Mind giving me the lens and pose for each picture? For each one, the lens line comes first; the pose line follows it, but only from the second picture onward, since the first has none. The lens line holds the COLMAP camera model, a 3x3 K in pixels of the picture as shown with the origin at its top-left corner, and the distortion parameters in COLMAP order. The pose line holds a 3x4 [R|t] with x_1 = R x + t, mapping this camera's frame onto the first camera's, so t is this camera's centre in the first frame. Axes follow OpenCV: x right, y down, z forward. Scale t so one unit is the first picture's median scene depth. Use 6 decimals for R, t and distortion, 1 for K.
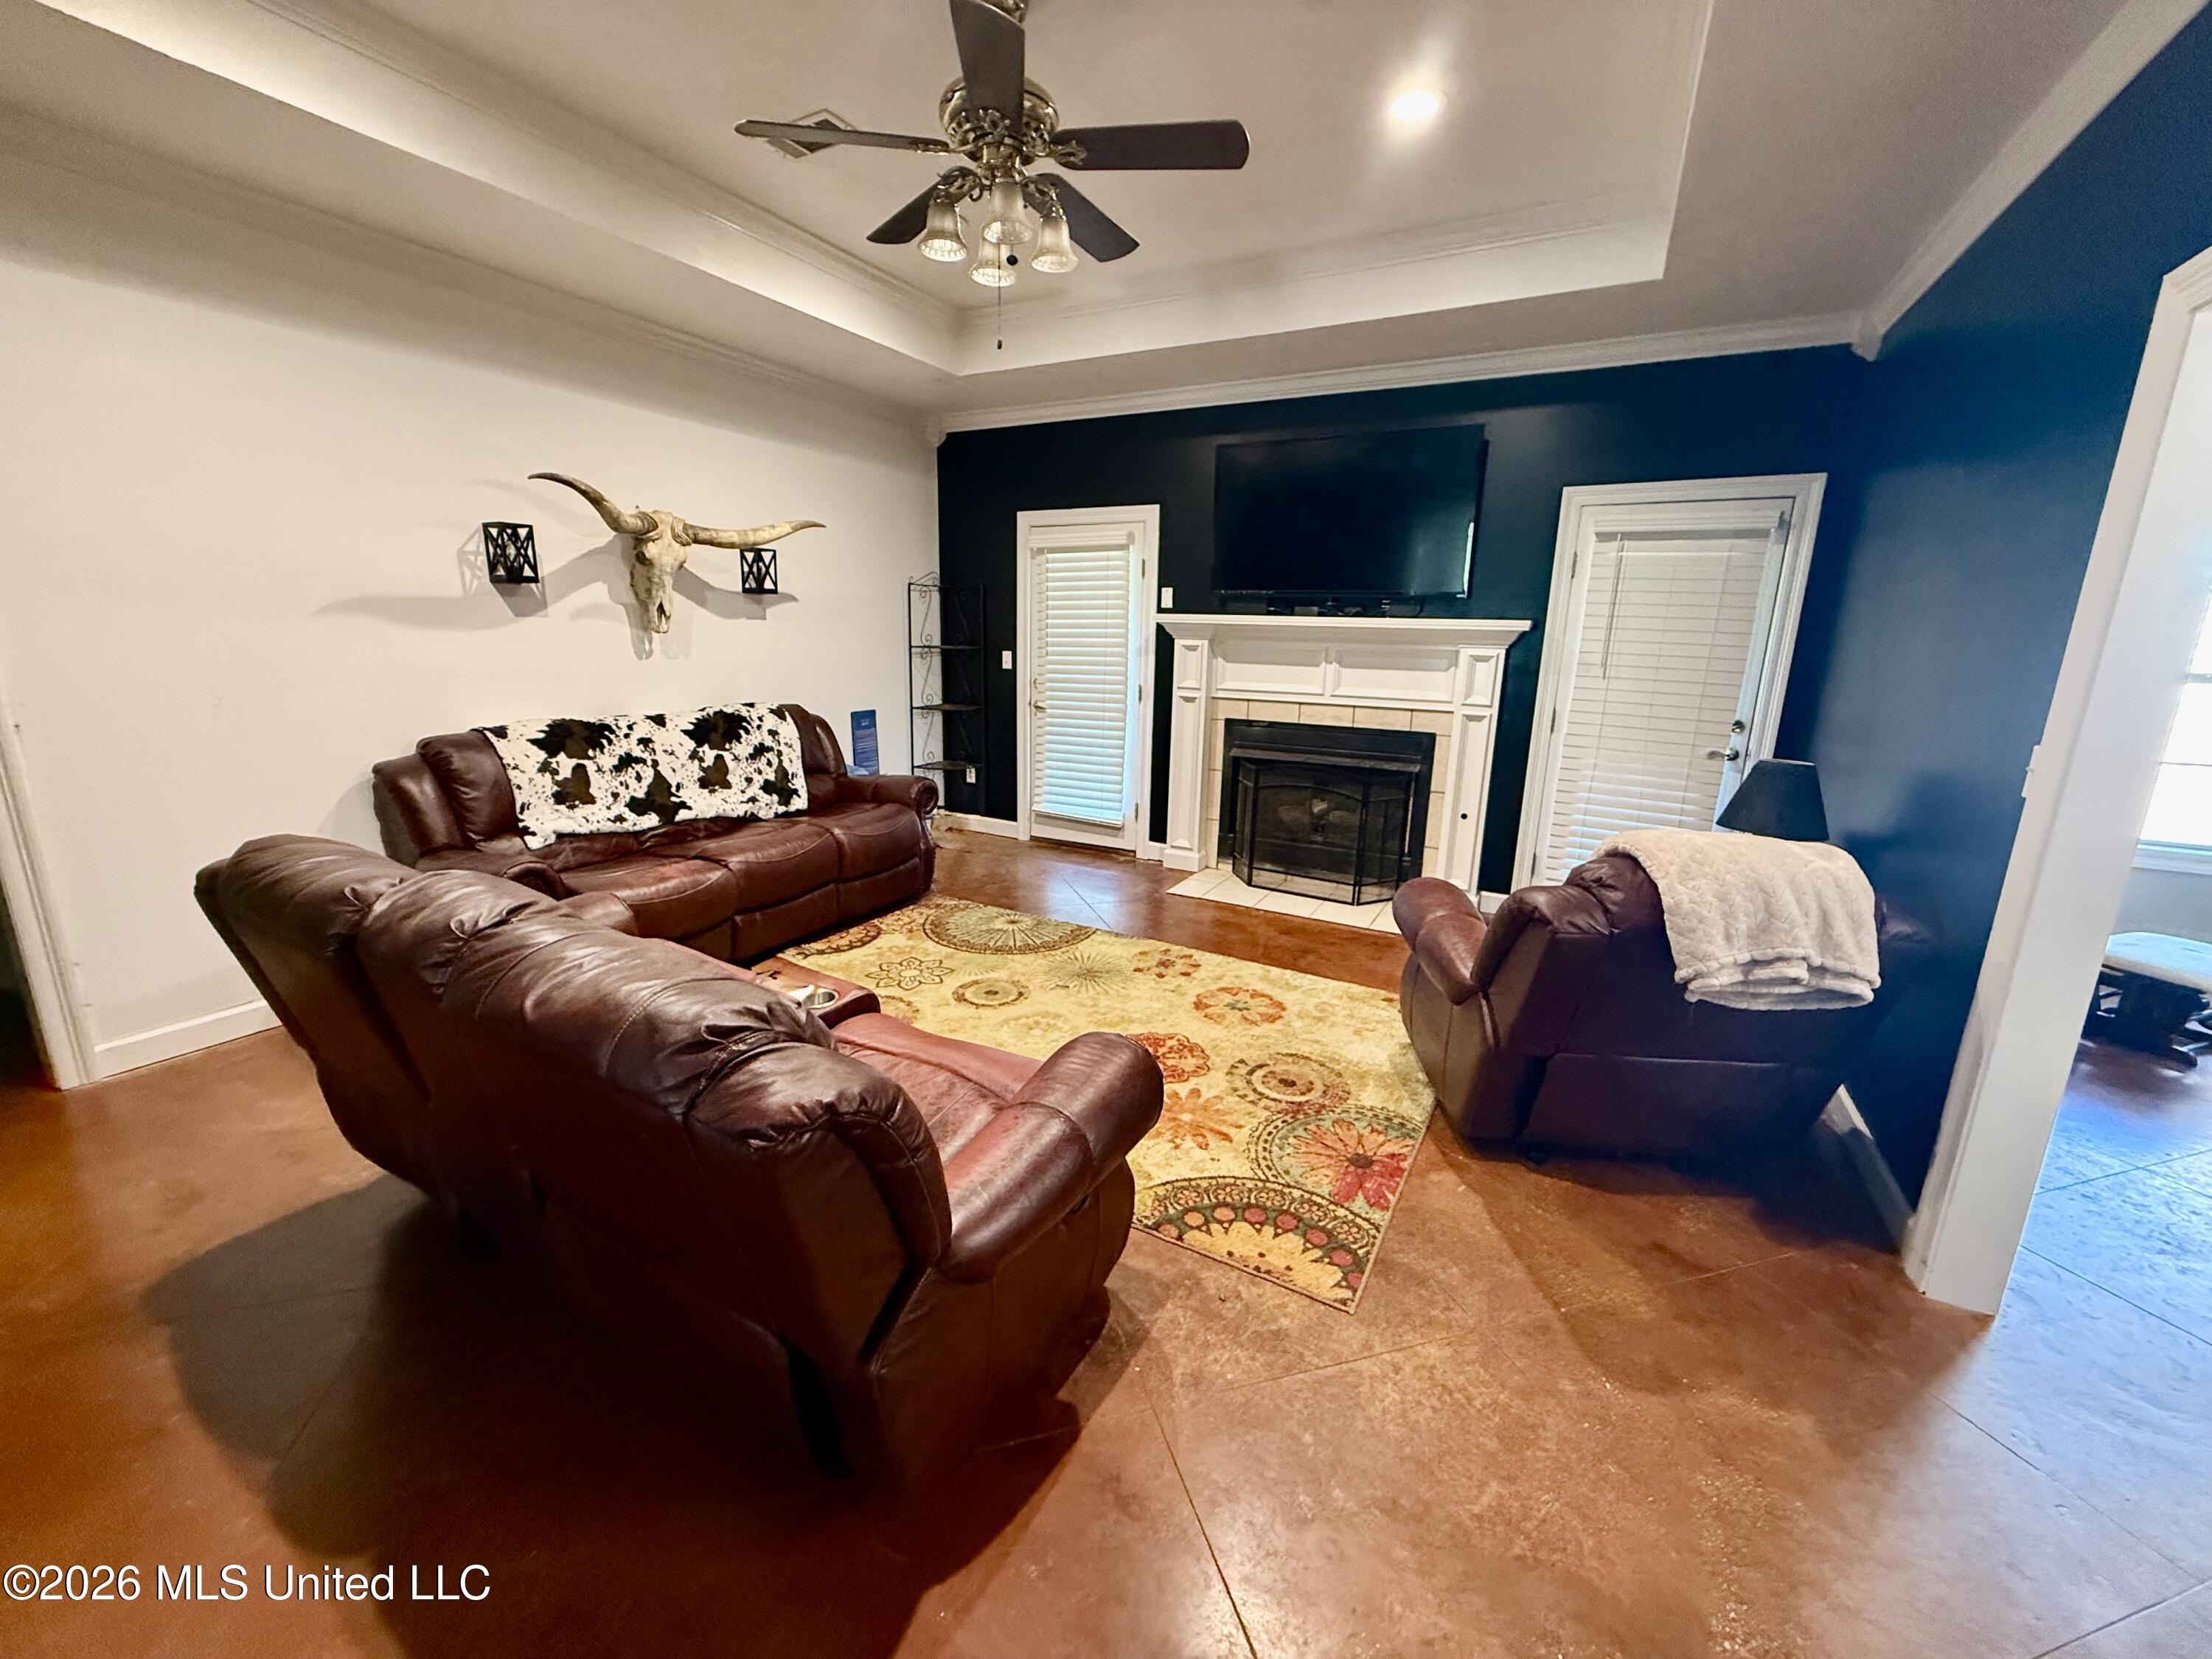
lens RADIAL K [[880.6, 0, 1101.4], [0, 880.6, 831.4], [0, 0, 1]] dist [0.002387, -0.000149]
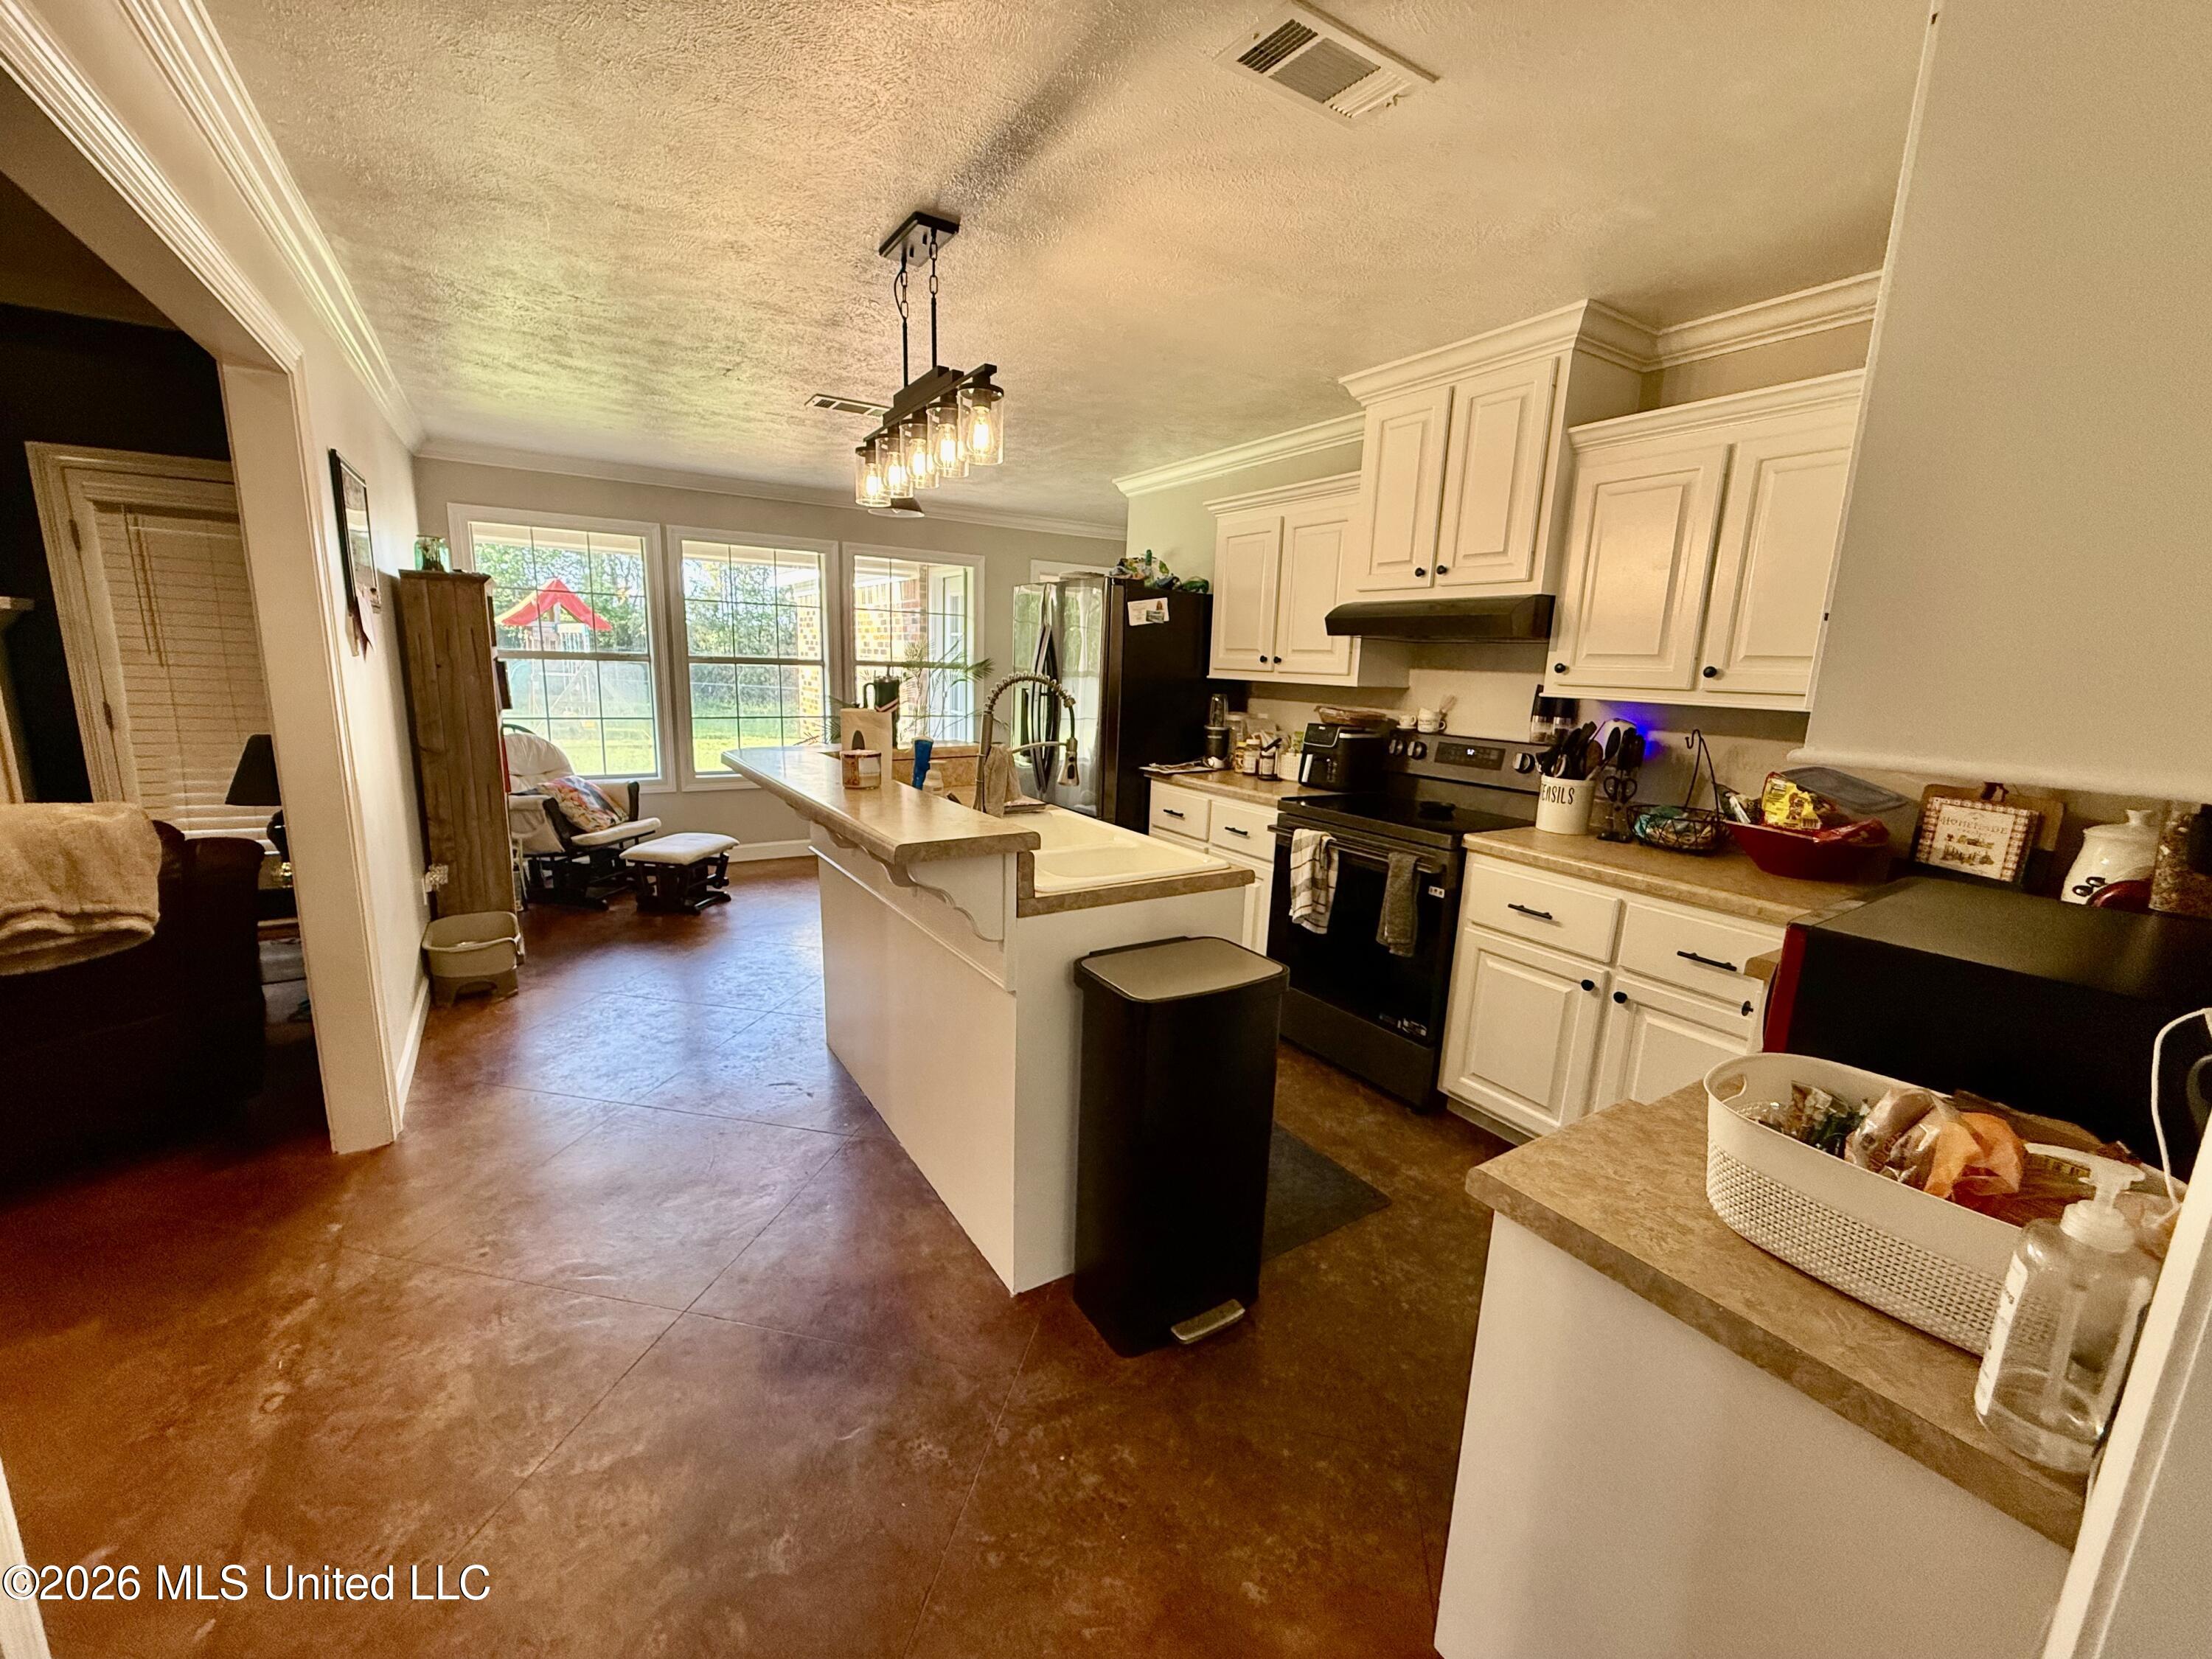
lens RADIAL K [[879.4, 0, 1105.2], [0, 879.4, 827.4], [0, 0, 1]] dist [0.002221, 0.000086]
pose [[0.482345, -0.170312, 0.859266, 0.251050], [0.178620, 0.979431, 0.093861, 0.083978], [-0.857577, 0.108209, 0.502845, -0.293531]]
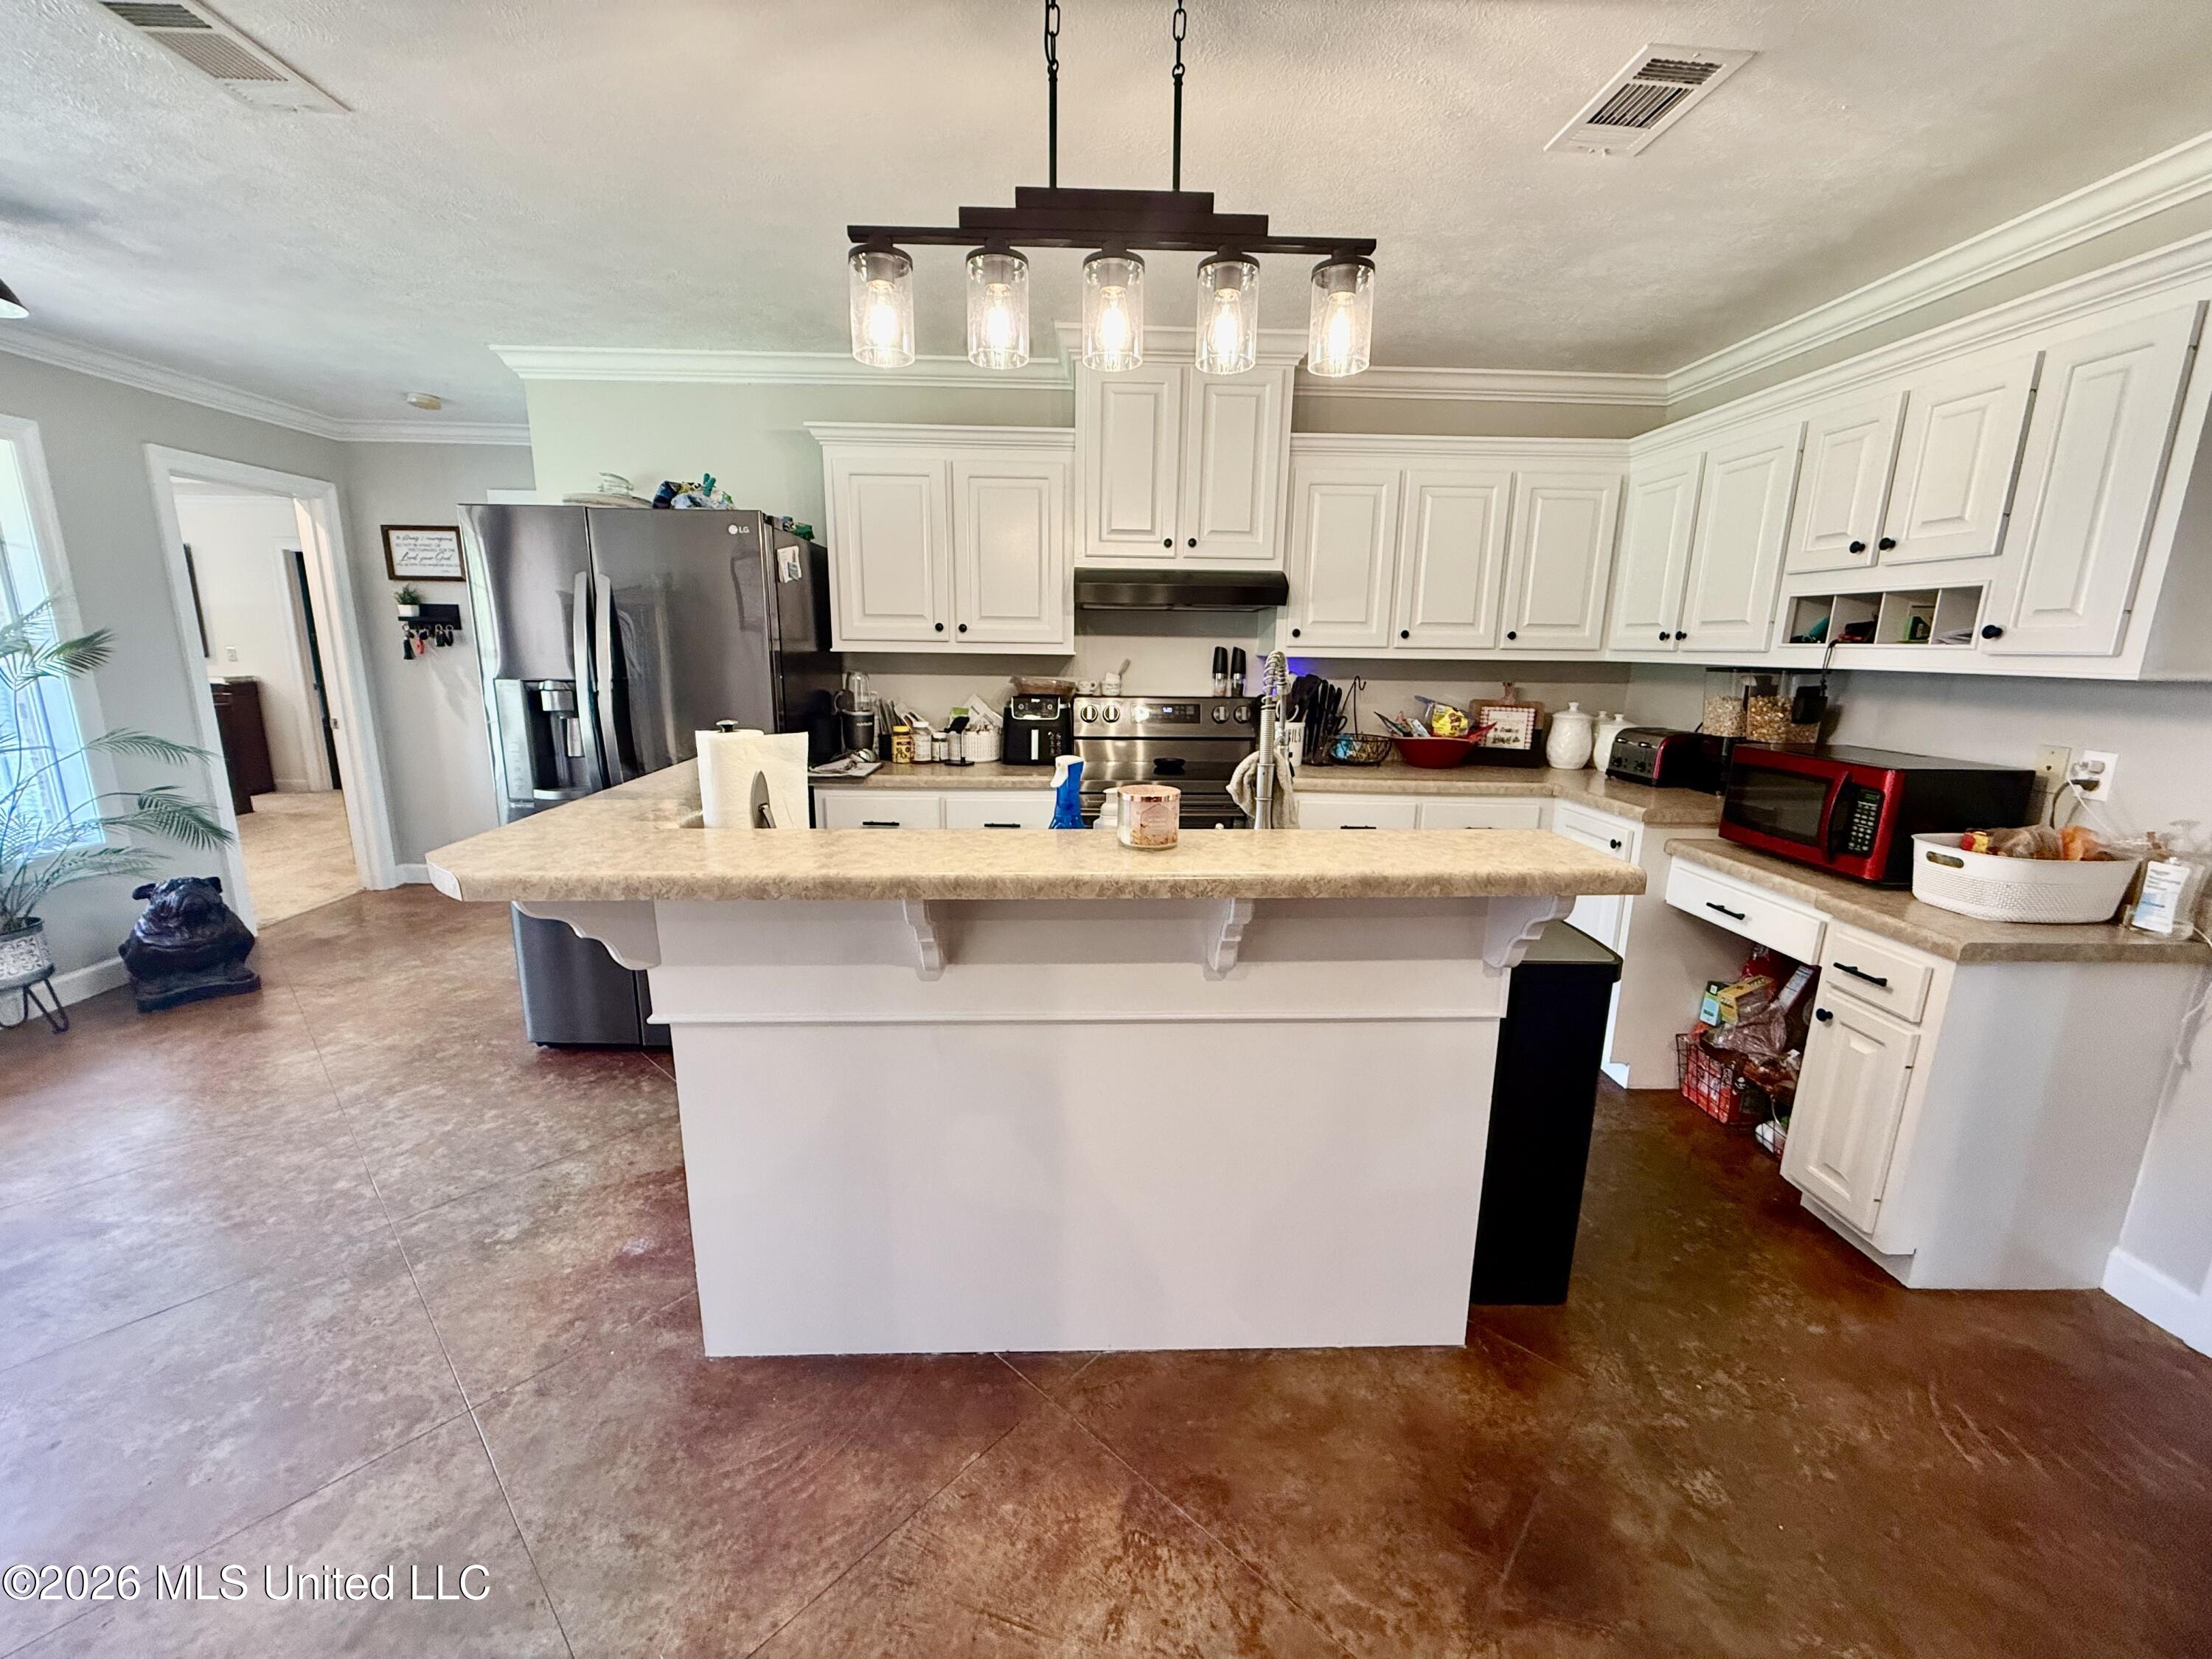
lens RADIAL K [[879.4, 0, 1105.2], [0, 879.4, 827.4], [0, 0, 1]] dist [0.002221, 0.000086]
pose [[-0.506142, -0.205795, 0.837537, 0.383980], [0.175094, 0.926370, 0.333436, -0.051484], [-0.844489, 0.315414, -0.432842, 0.316756]]
